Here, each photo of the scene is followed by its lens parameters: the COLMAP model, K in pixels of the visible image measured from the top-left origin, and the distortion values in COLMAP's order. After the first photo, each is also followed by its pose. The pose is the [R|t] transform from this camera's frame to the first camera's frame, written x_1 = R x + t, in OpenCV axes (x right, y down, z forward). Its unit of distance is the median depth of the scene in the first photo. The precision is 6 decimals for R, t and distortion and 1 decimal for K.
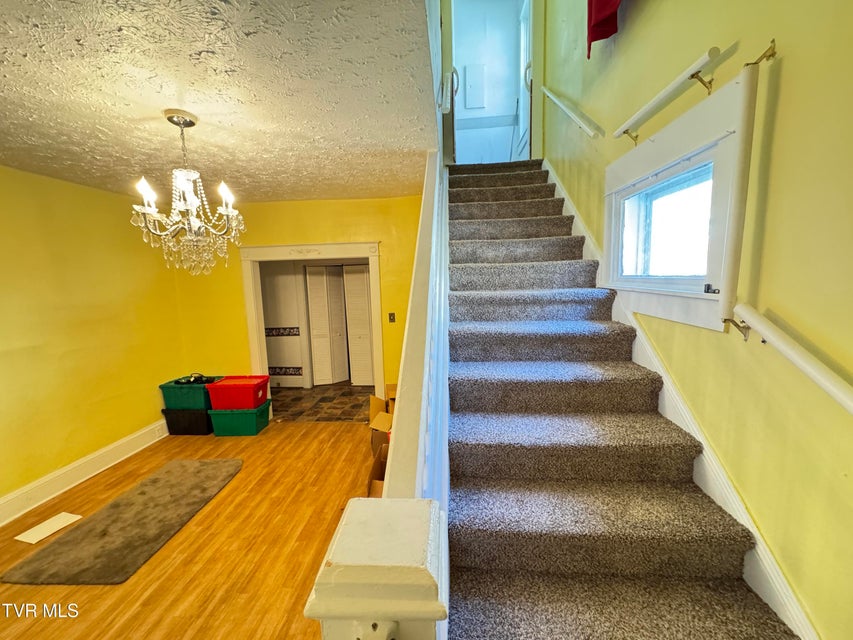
lens RADIAL K [[339.2, 0, 425.3], [0, 339.2, 319.5], [0, 0, 1]] dist [-0.001548, -0.000372]
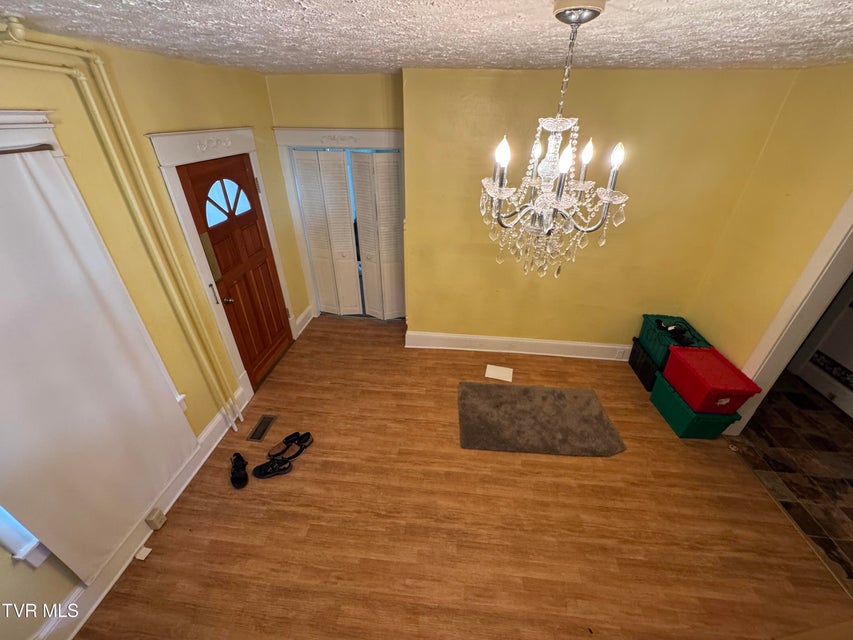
lens RADIAL K [[339.2, 0, 426.4], [0, 339.2, 320.5], [0, 0, 1]] dist [-0.001548, -0.000372]
pose [[-0.018305, 0.541084, -0.840769, 0.000611], [-0.132692, 0.832157, 0.538430, -0.269735], [0.990988, 0.121420, 0.056565, 0.490587]]
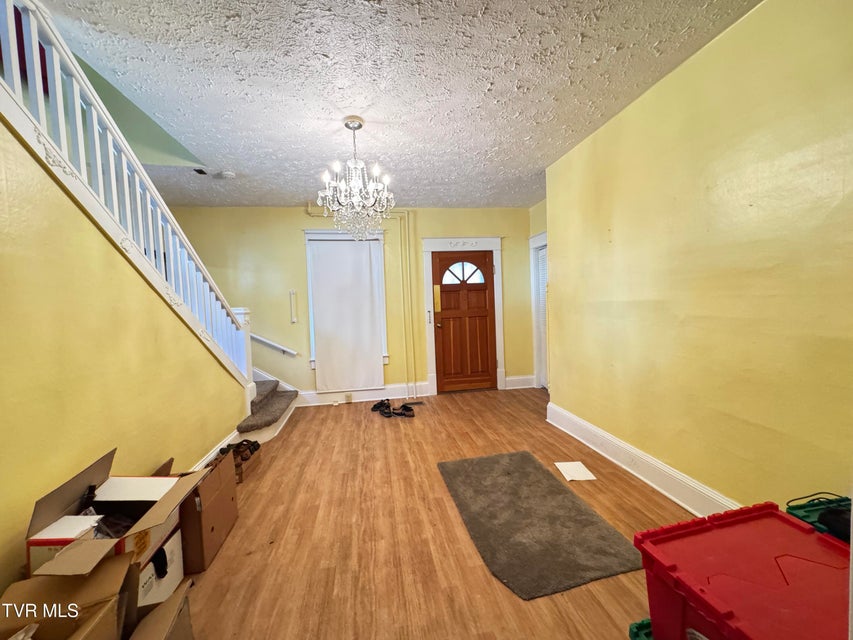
lens RADIAL K [[339.2, 0, 426.4], [0, 339.2, 320.9], [0, 0, 1]] dist [-0.001548, -0.000372]
pose [[-0.968224, 0.076190, -0.238198, -0.386662], [0.034012, 0.983730, 0.176405, -0.032943], [0.247763, 0.162698, -0.955062, 1.531261]]
